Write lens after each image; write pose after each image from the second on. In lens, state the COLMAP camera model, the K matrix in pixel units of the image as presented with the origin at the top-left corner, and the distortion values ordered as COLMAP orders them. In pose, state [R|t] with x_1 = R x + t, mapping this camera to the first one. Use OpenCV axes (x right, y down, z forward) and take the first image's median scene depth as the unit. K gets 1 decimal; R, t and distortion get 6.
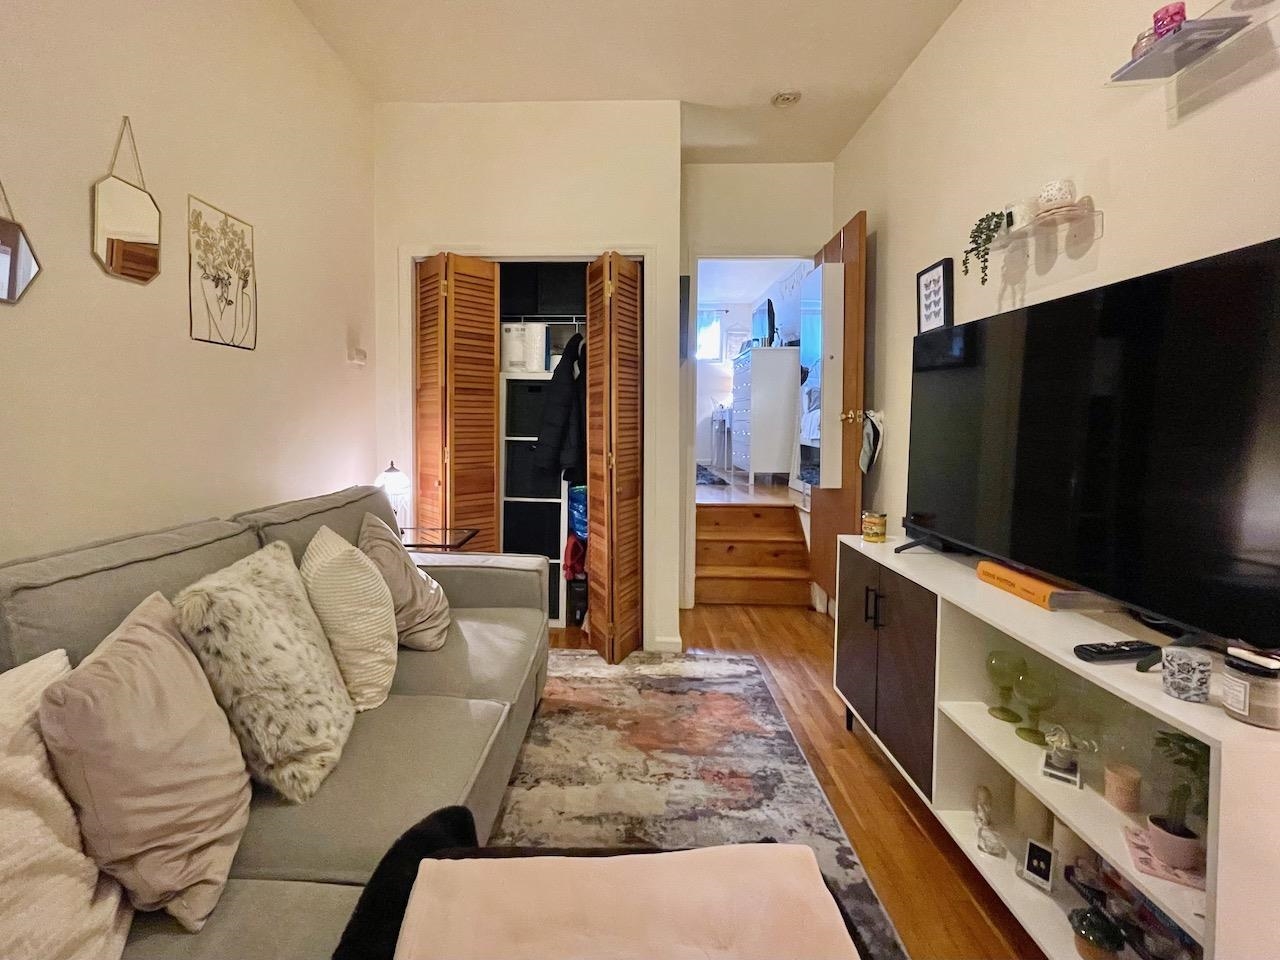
lens RADIAL K [[569.7, 0, 613.9], [0, 569.7, 429.8], [0, 0, 1]] dist [-0.002449, -0.001382]
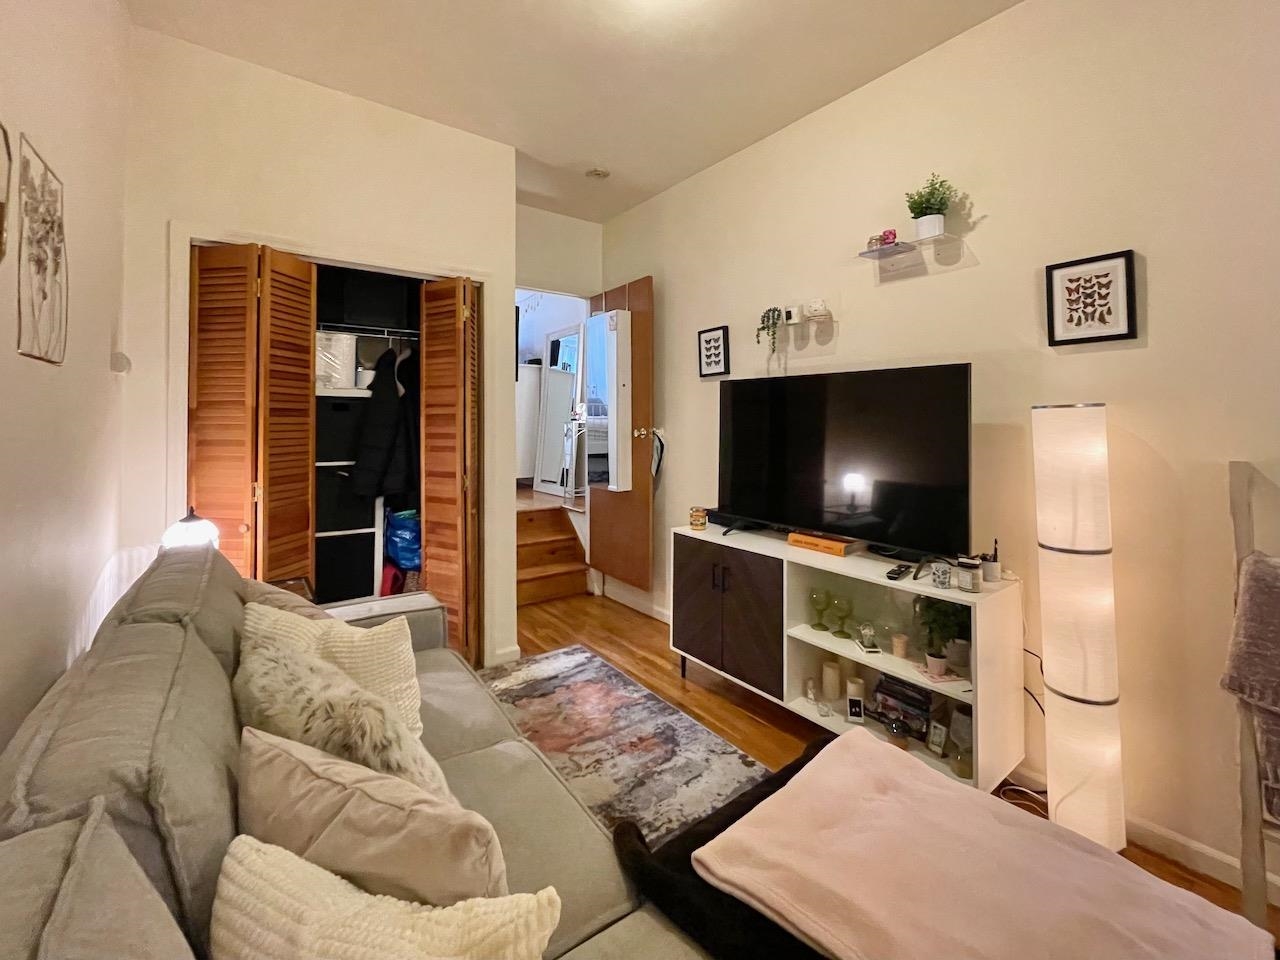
lens RADIAL K [[539.8, 0, 653.9], [0, 539.8, 405.0], [0, 0, 1]] dist [-0.004785, 0.000733]
pose [[0.776488, 0.013165, 0.629994, -0.416894], [0.015119, 0.999105, -0.039513, -0.048807], [-0.629950, 0.040206, 0.775594, 0.055904]]
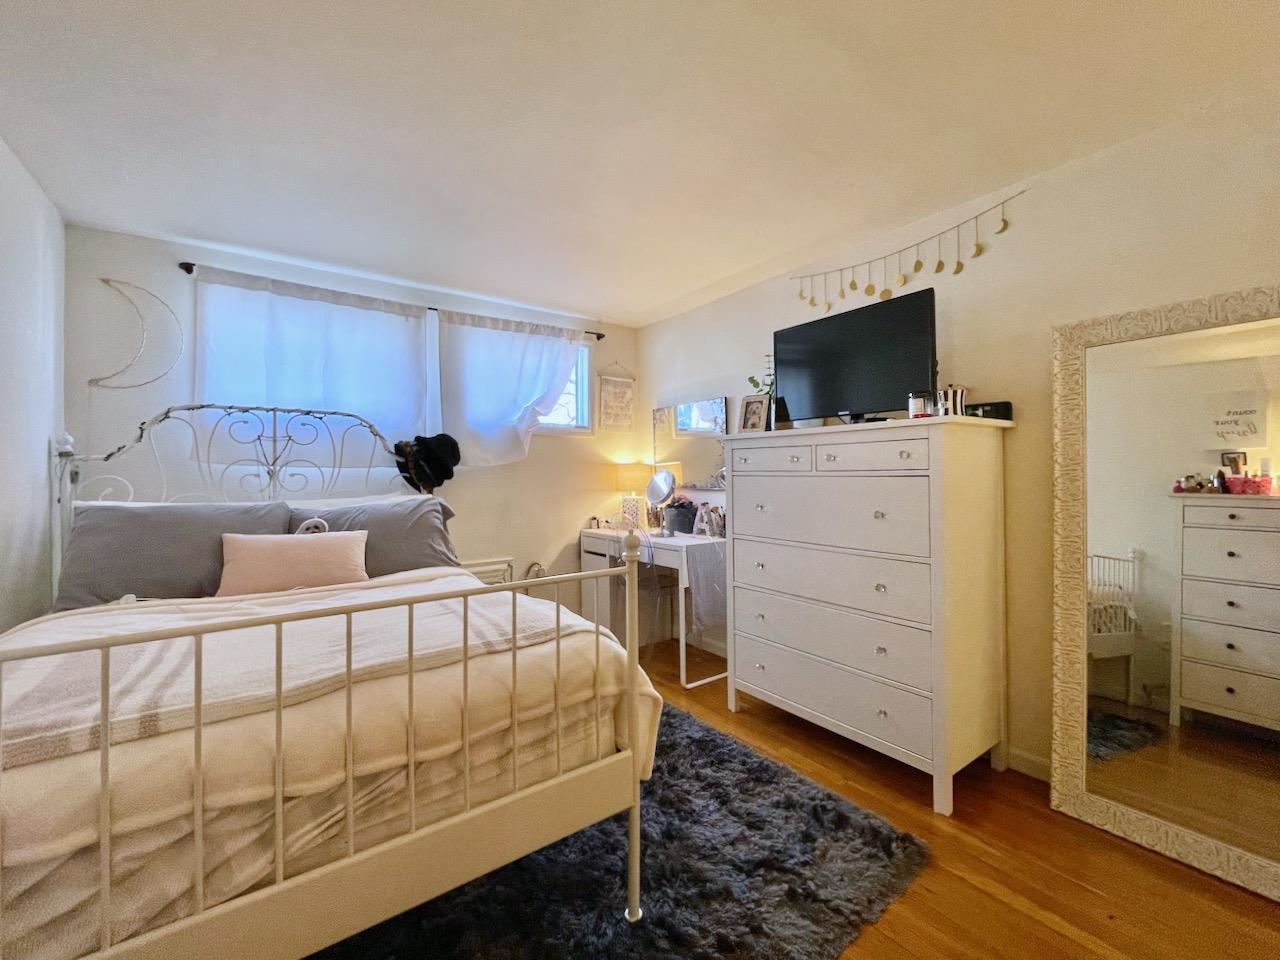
lens RADIAL K [[539.8, 0, 636.9], [0, 539.8, 470.2], [0, 0, 1]] dist [-0.004785, 0.000733]
pose [[0.789659, -0.014528, 0.613374, -0.282473], [0.029322, 0.999471, -0.014077, -0.275113], [-0.612845, 0.029102, 0.789667, 2.089177]]
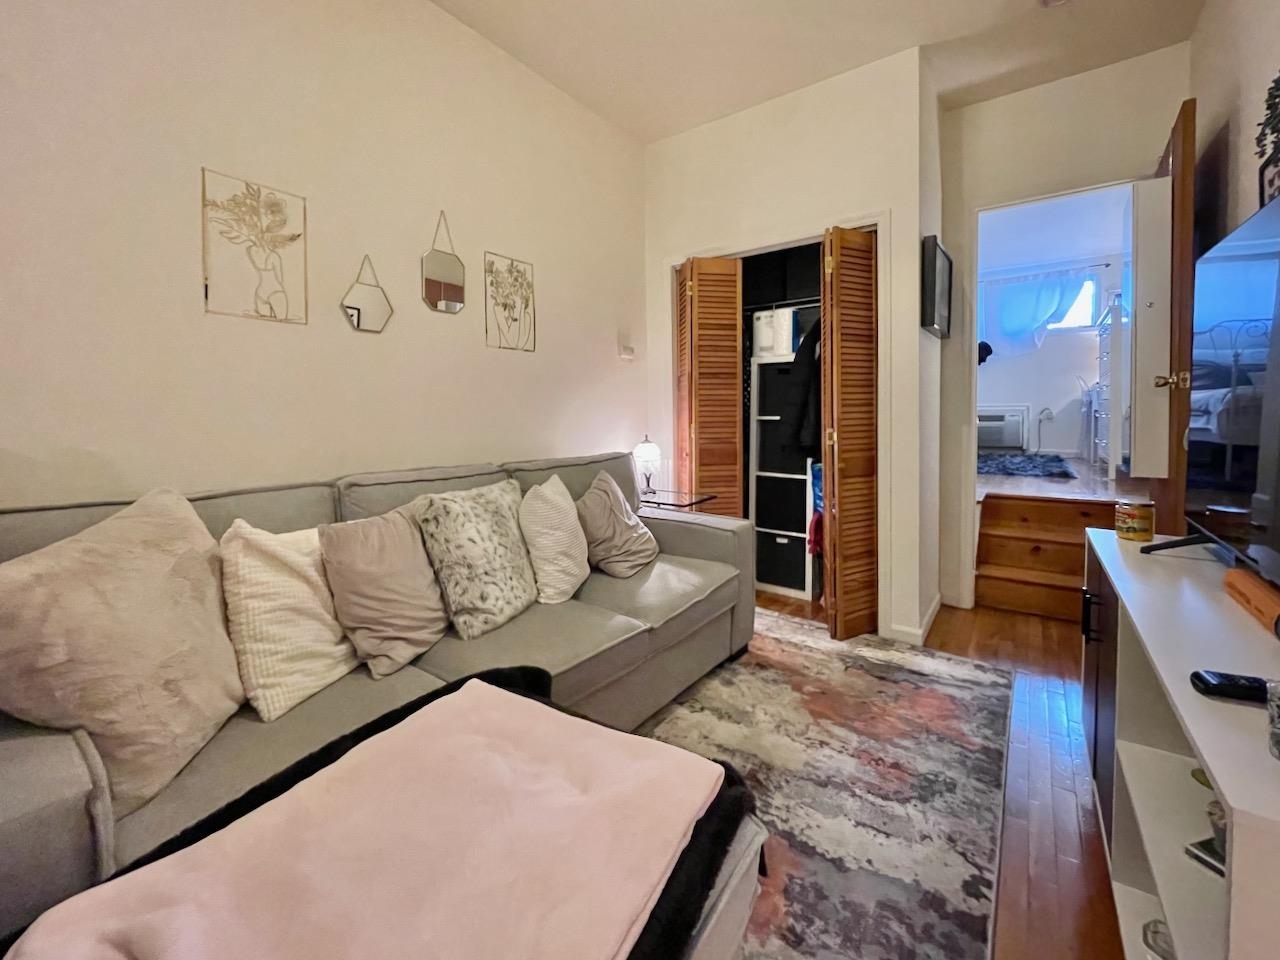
lens RADIAL K [[539.8, 0, 643.8], [0, 539.8, 423.7], [0, 0, 1]] dist [-0.004785, 0.000733]
pose [[0.825920, -0.003645, -0.563775, 0.305985], [0.004755, 0.999989, 0.000502, 0.035569], [0.563767, -0.003095, 0.825928, 0.034080]]
